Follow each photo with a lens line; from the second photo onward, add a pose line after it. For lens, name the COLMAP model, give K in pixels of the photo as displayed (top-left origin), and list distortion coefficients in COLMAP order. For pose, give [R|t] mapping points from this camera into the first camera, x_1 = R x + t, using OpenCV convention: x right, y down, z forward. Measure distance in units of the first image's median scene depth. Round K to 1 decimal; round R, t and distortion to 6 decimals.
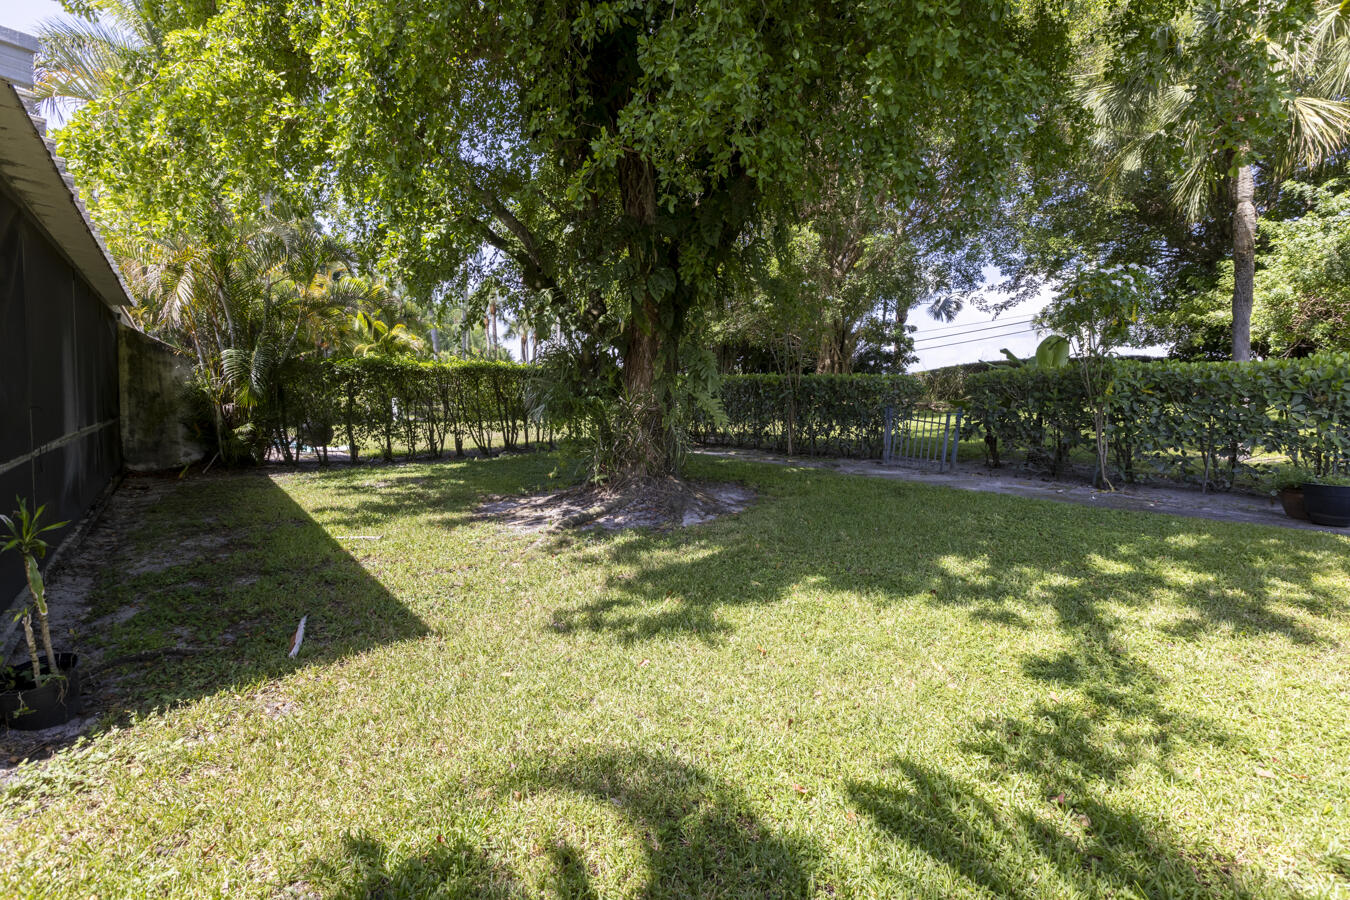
lens RADIAL K [[597.5, 0, 676.6], [0, 597.5, 444.9], [0, 0, 1]] dist [0.002602, -0.000937]
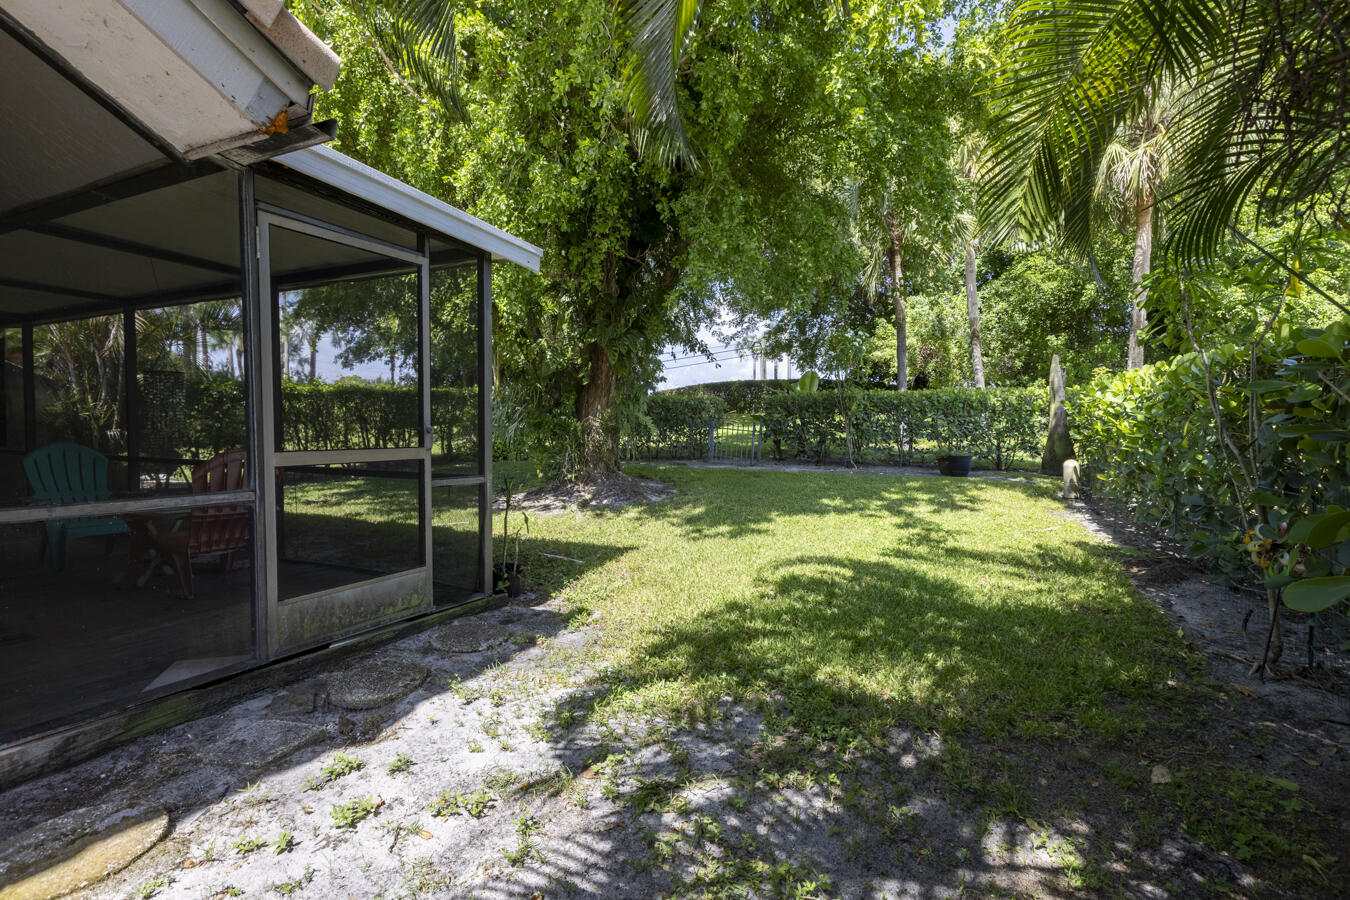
lens RADIAL K [[597.5, 0, 676.6], [0, 597.5, 444.9], [0, 0, 1]] dist [0.002602, -0.000937]
pose [[0.903843, -0.033048, 0.426587, -0.333194], [0.043764, 0.998924, -0.015339, 0.012766], [-0.425621, 0.032533, 0.904317, -0.217740]]
